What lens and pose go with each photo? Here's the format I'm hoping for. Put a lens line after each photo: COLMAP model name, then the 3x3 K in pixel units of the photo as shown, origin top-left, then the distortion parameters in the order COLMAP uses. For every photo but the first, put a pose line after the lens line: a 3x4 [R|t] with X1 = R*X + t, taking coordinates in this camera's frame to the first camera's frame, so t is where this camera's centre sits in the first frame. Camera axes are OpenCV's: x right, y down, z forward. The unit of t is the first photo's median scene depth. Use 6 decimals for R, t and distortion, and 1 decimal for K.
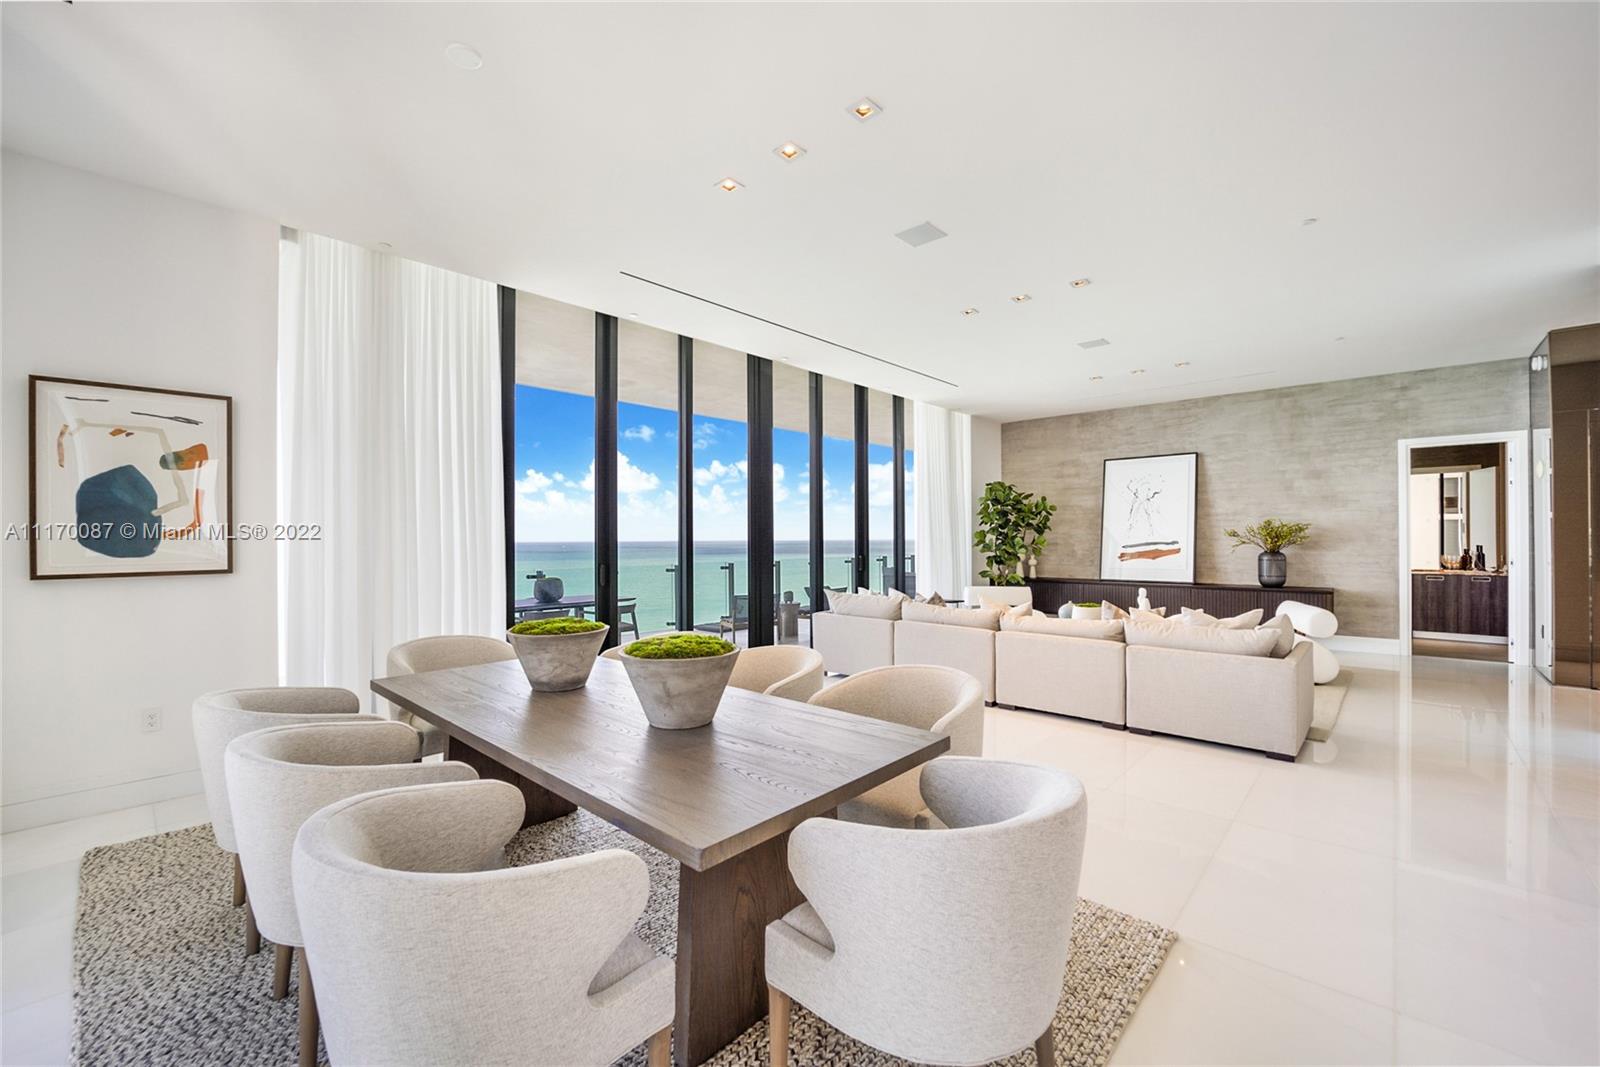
lens RADIAL K [[652.2, 0, 804.9], [0, 652.2, 536.1], [0, 0, 1]] dist [-0.022901, 0.001507]
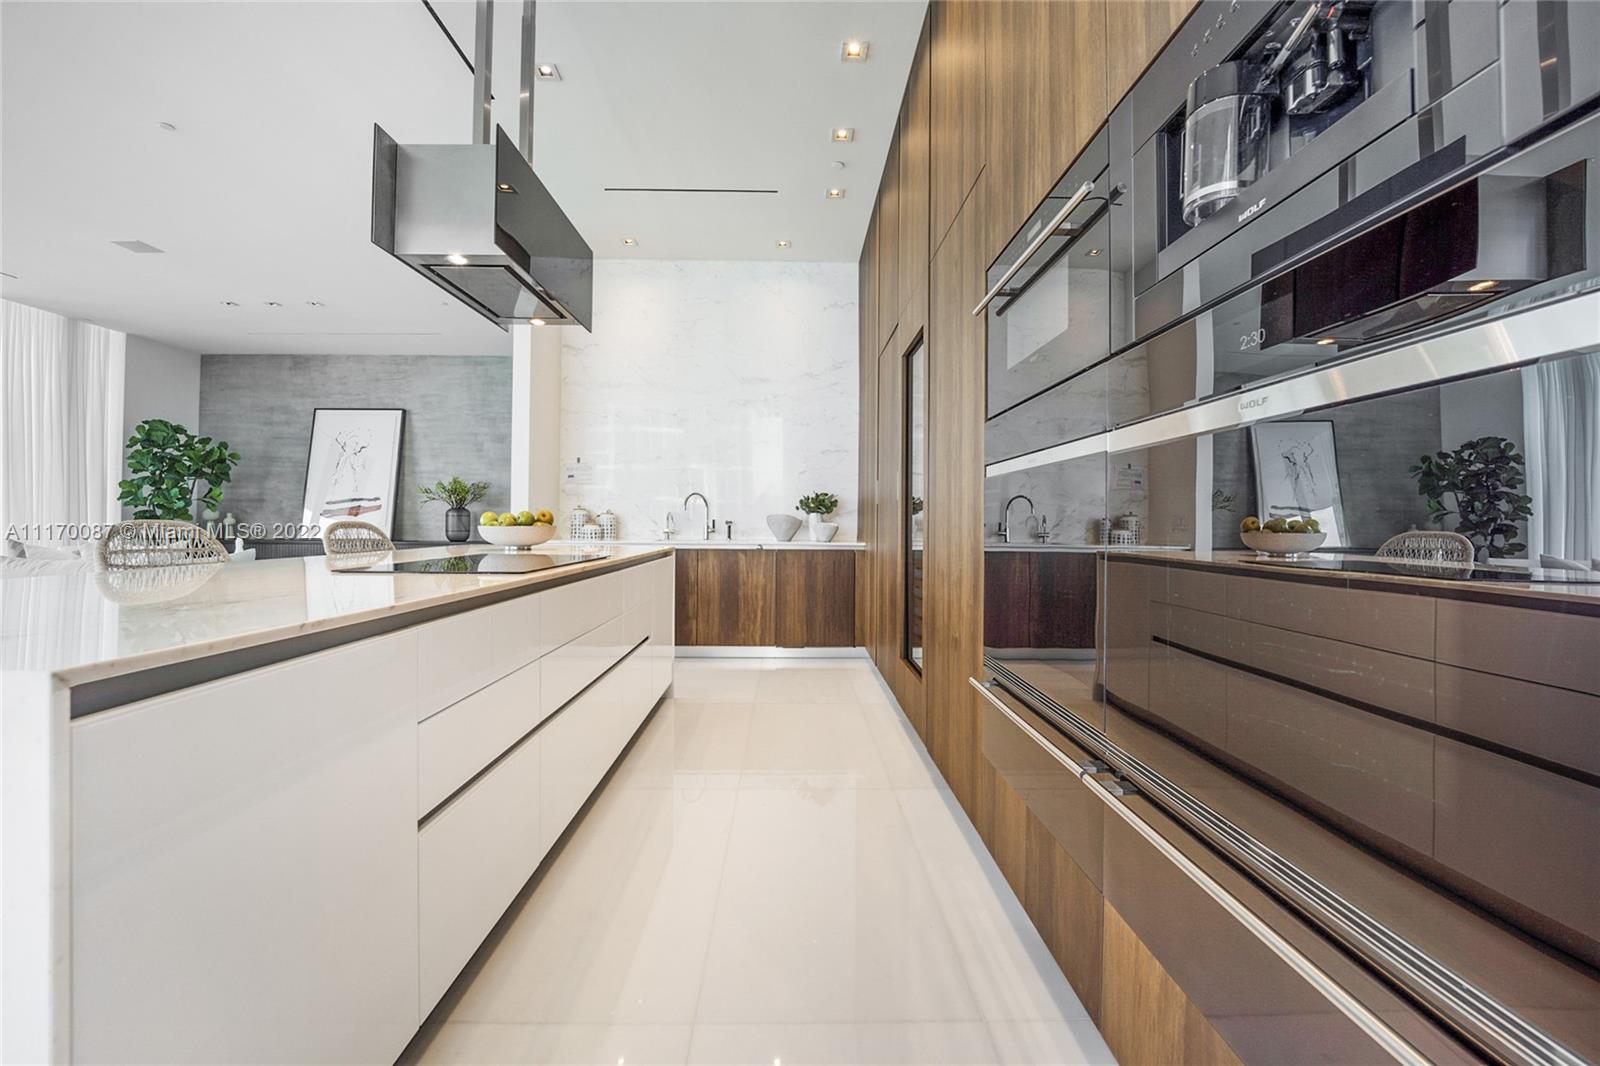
lens RADIAL K [[652.2, 0, 803.5], [0, 652.2, 522.4], [0, 0, 1]] dist [-0.022901, 0.001507]
pose [[0.721473, 0.012317, 0.692333, 0.411293], [-0.014367, 0.999893, -0.002817, 0.044293], [-0.692294, -0.007914, 0.721572, -0.165668]]
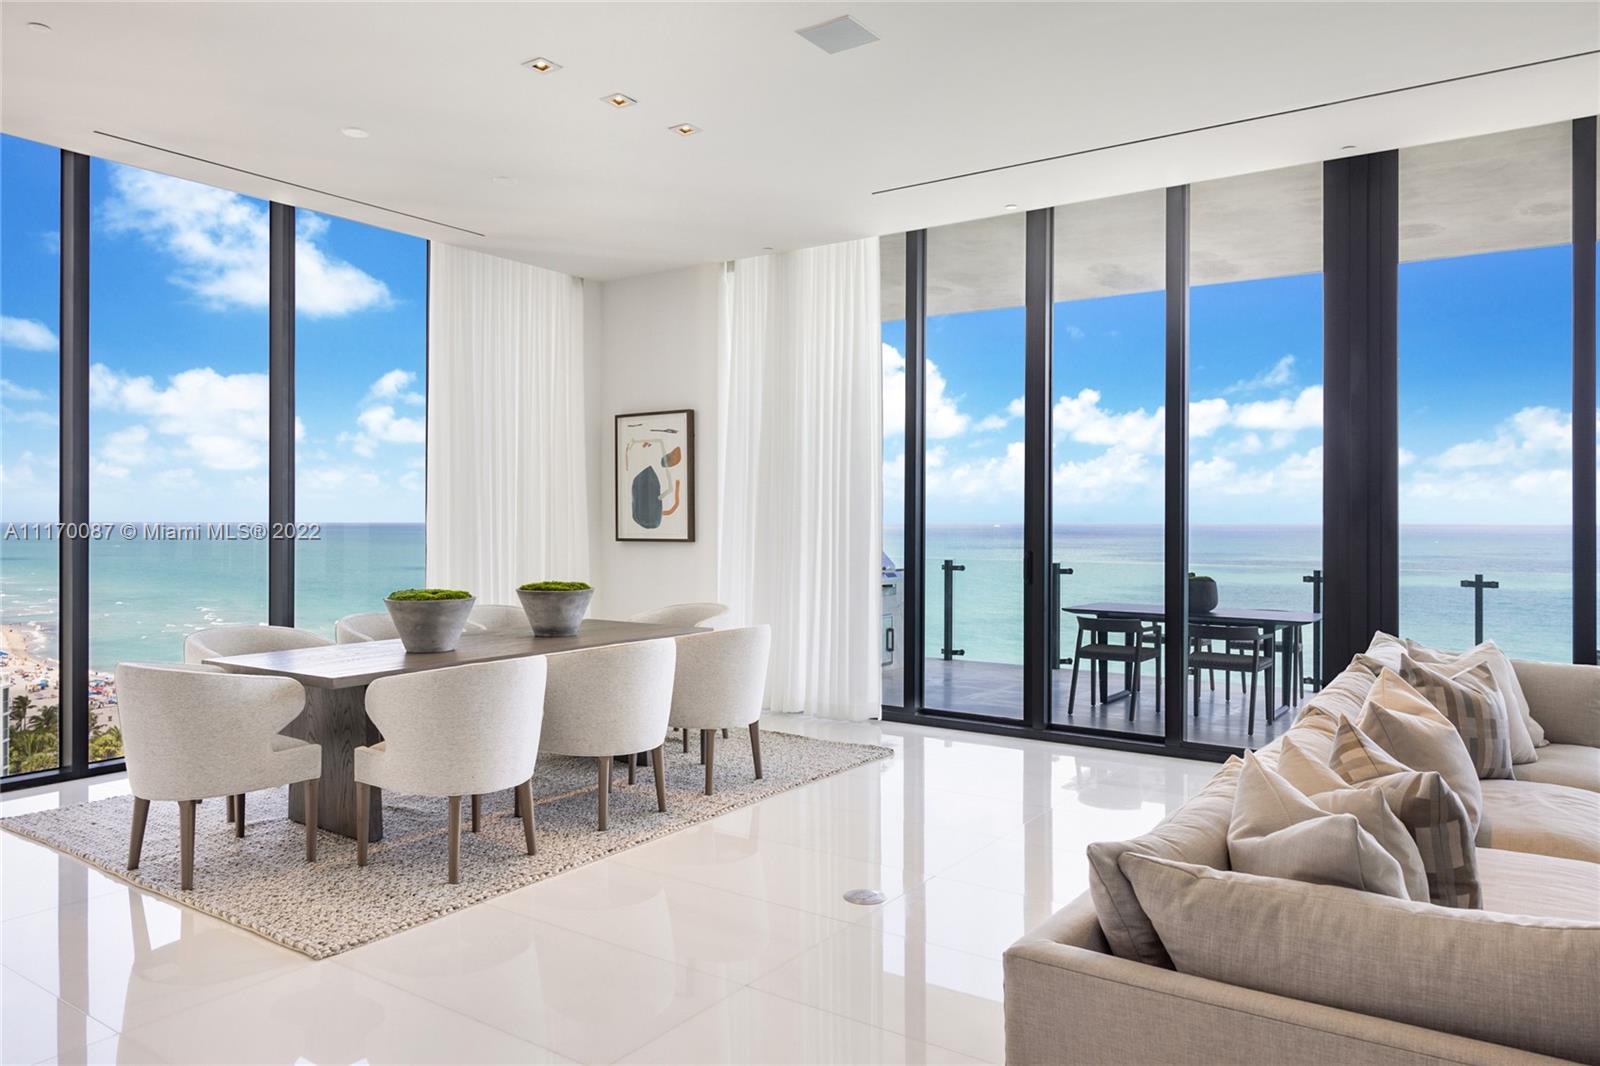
lens RADIAL K [[1055.3, 0, 804.7], [0, 1055.3, 512.5], [0, 0, 1]] dist [-0.004151, 0.000823]
pose [[0.150117, -0.001062, -0.988668, 0.600837], [-0.001380, 0.999998, -0.001283, -0.000332], [0.988667, 0.001557, 0.150115, 0.418560]]
